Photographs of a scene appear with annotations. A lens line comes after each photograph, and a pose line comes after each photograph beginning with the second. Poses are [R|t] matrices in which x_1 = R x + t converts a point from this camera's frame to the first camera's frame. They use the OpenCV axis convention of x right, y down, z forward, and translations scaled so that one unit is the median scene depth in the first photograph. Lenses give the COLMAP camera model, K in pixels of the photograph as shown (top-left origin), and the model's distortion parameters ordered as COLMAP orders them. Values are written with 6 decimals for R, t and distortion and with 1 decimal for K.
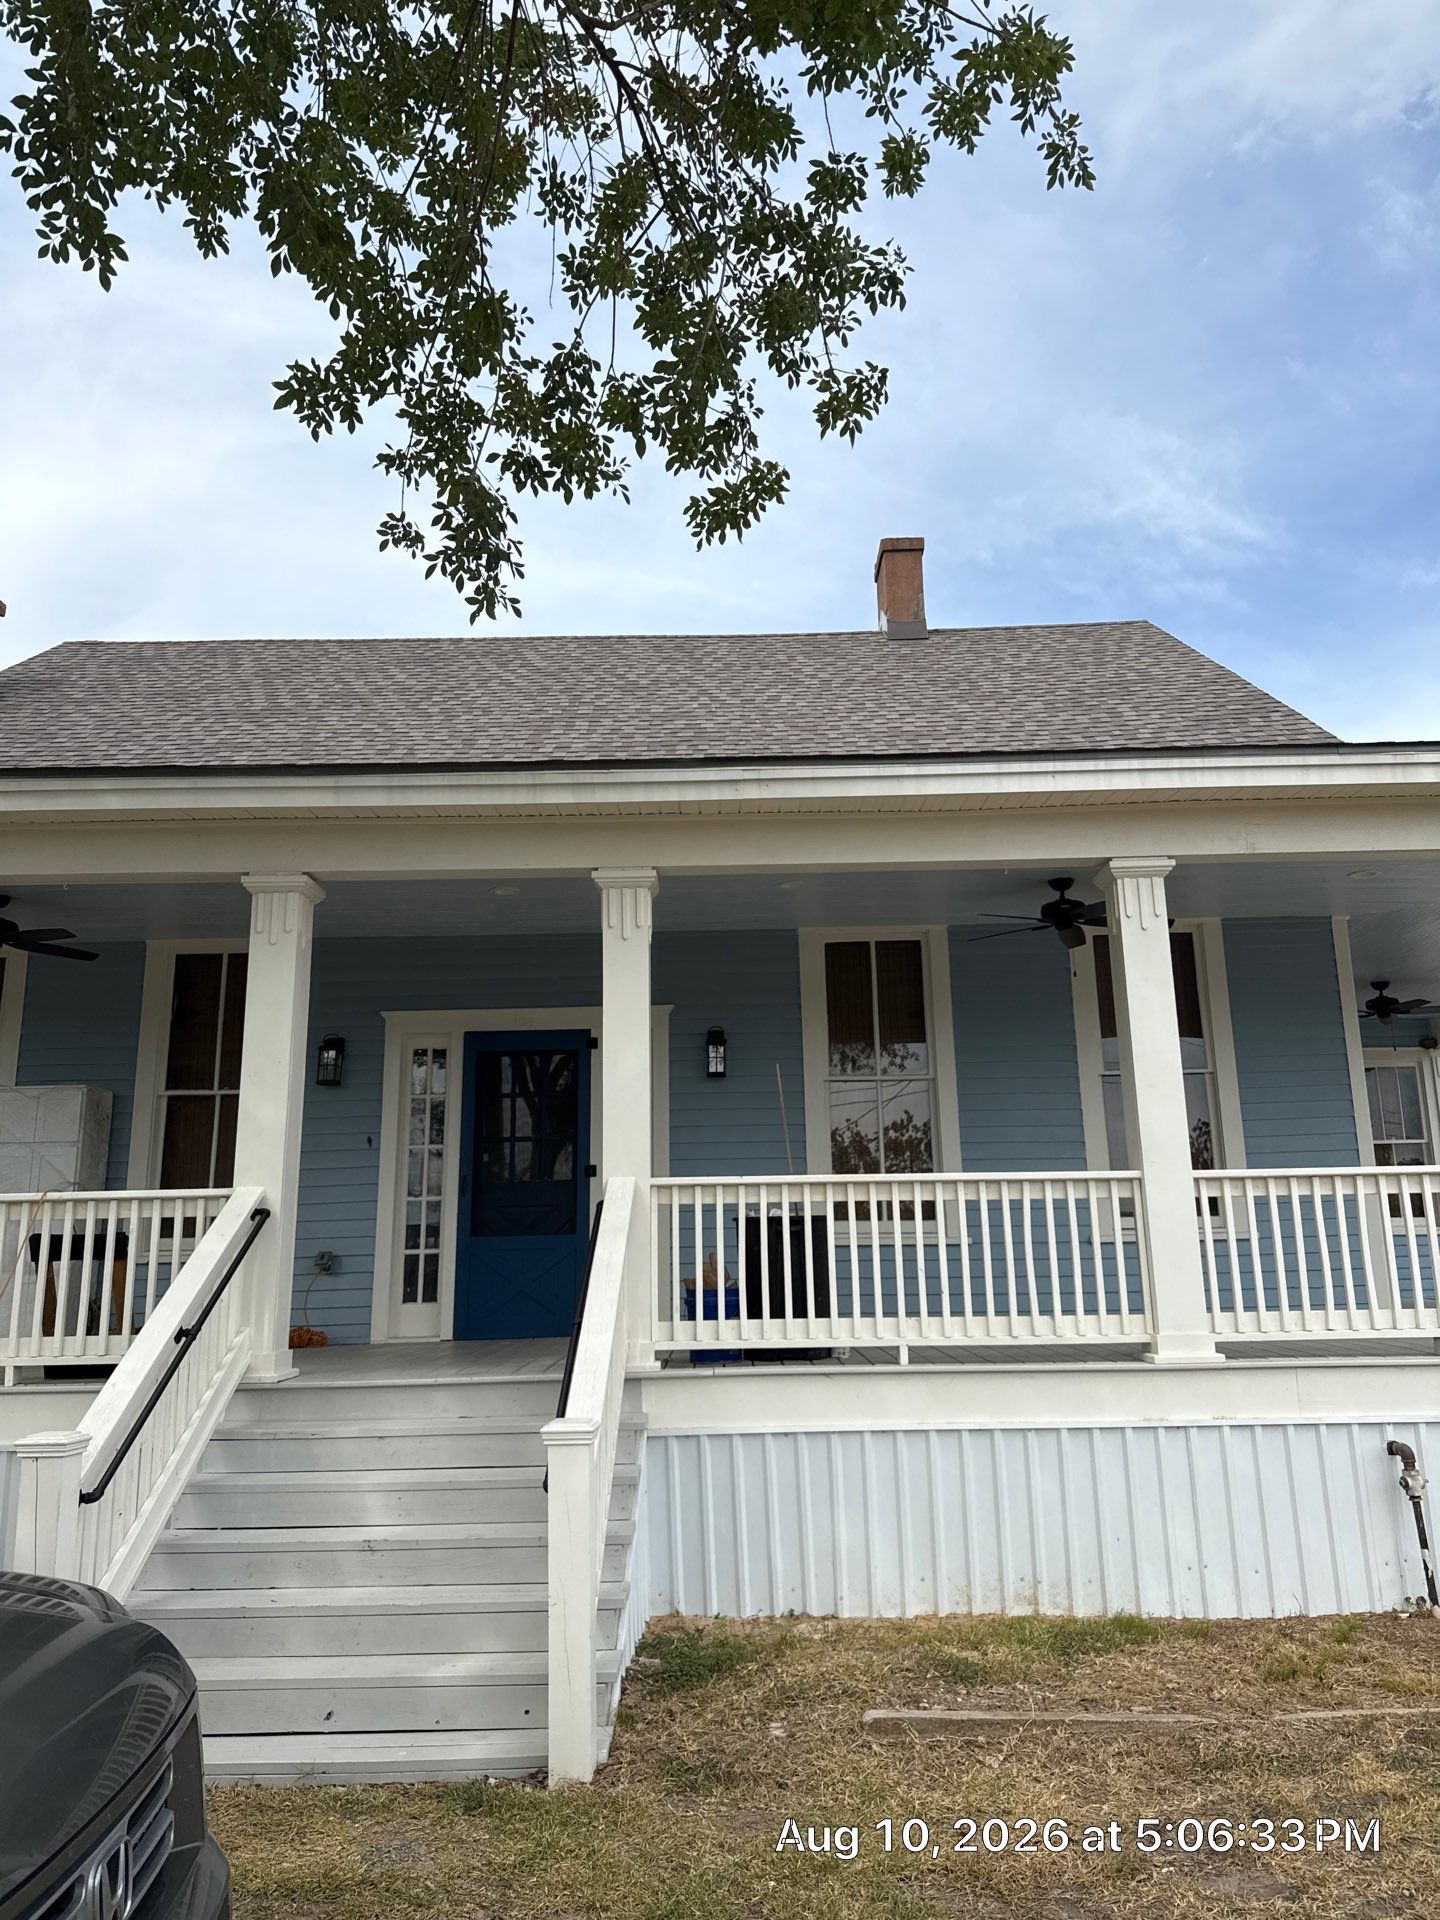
lens RADIAL K [[1216.3, 0, 720.0], [0, 1216.3, 960.0], [0, 0, 1]] dist [-0.000942, 0.000232]
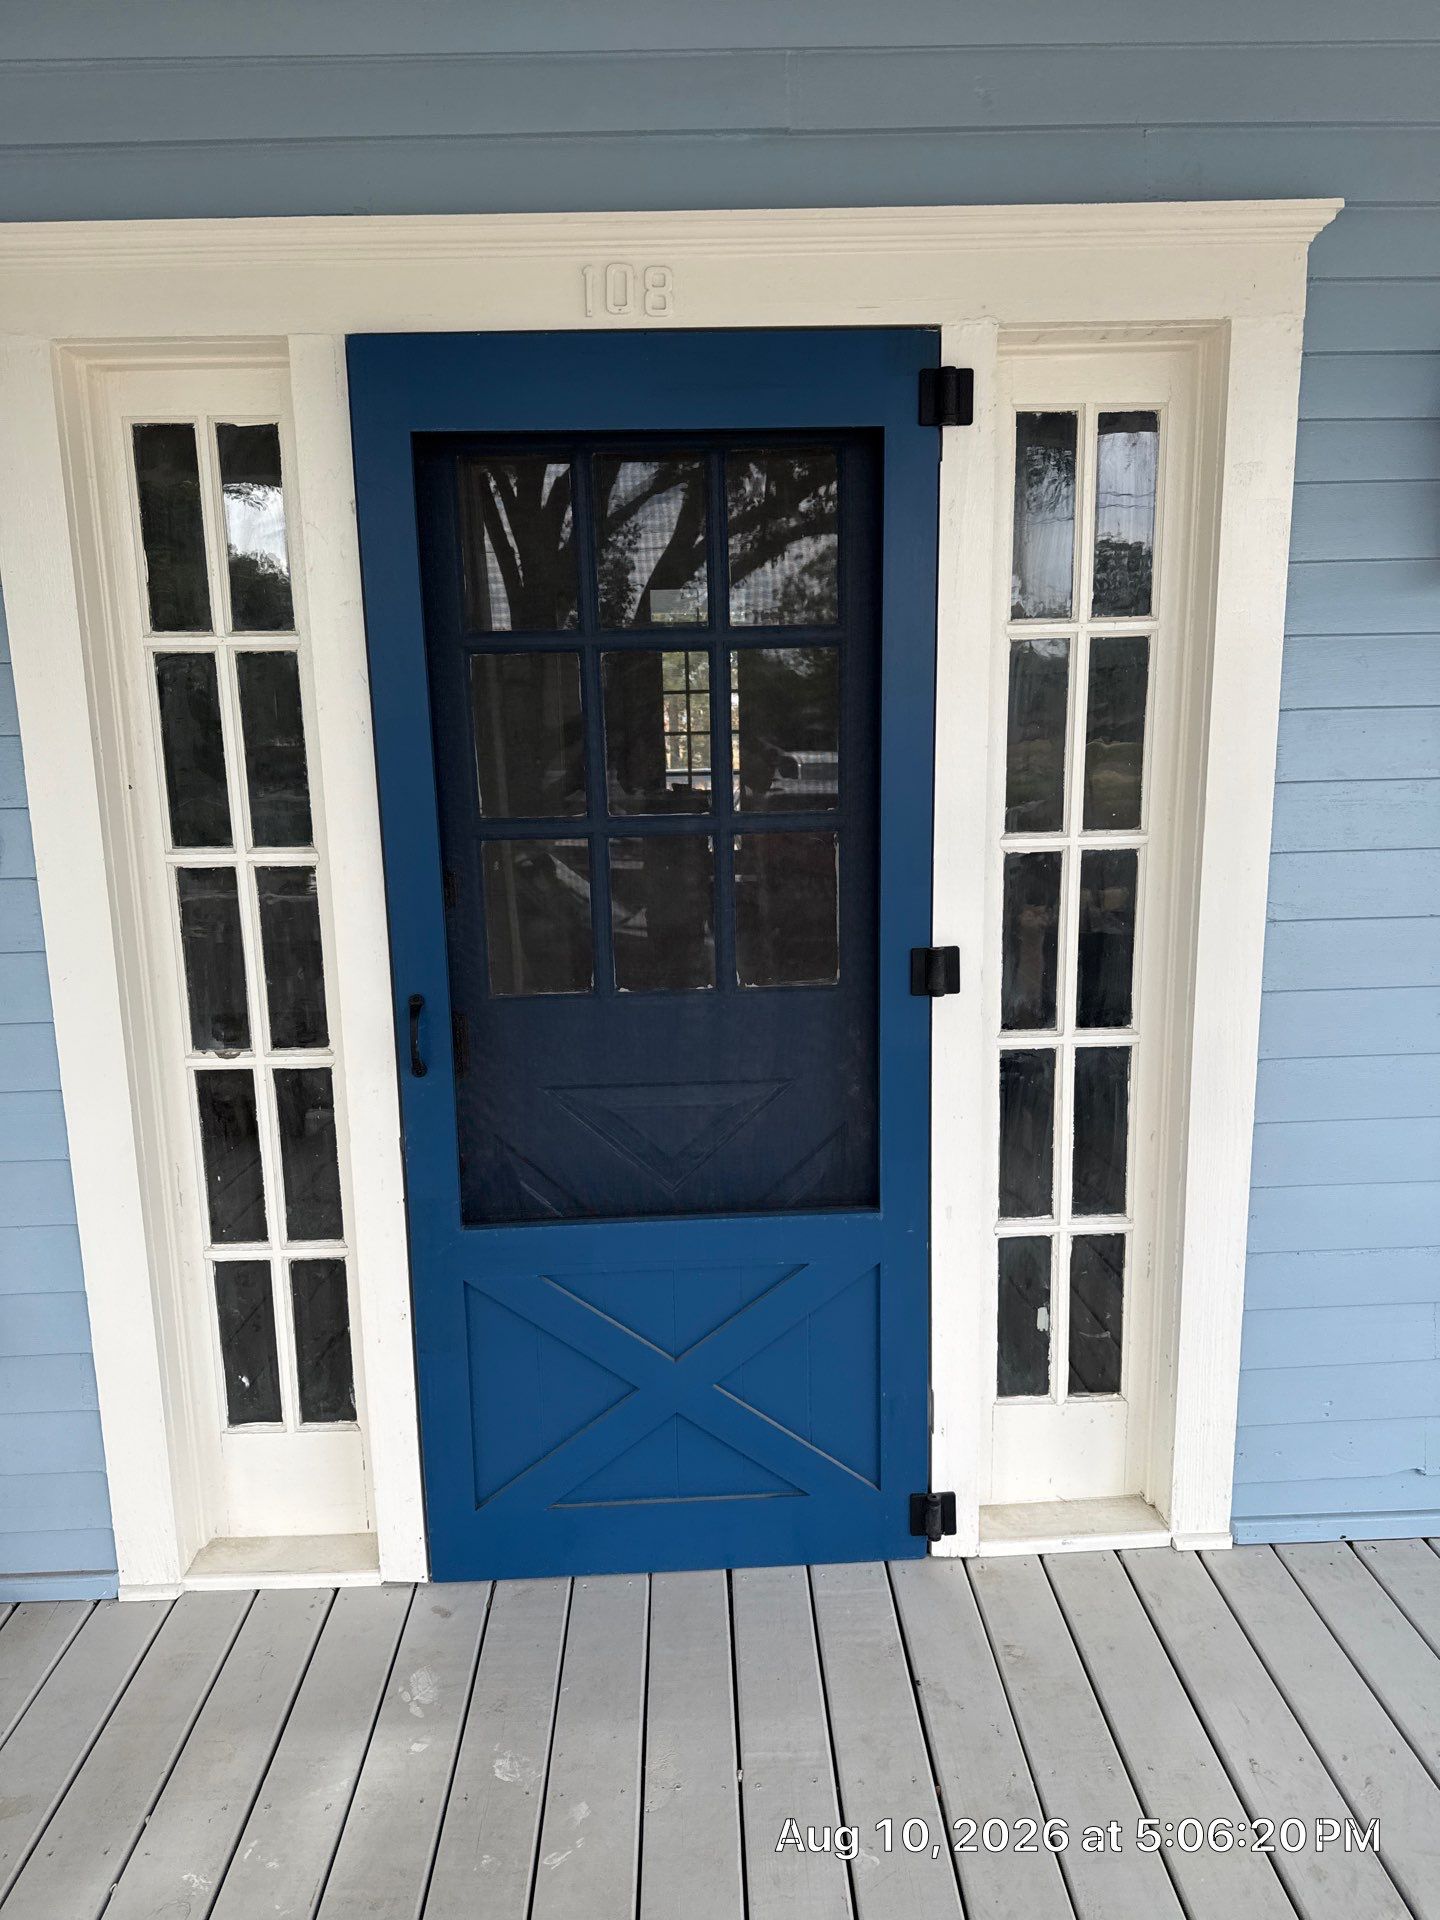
lens RADIAL K [[1375.0, 0, 720.0], [0, 1375.0, 960.0], [0, 0, 1]] dist [-0.000136, 0.000404]
pose [[0.999724, -0.009595, 0.021447, -0.158162], [0.000107, 0.914676, 0.404187, 0.063924], [-0.023496, -0.404073, 0.914425, 0.764407]]
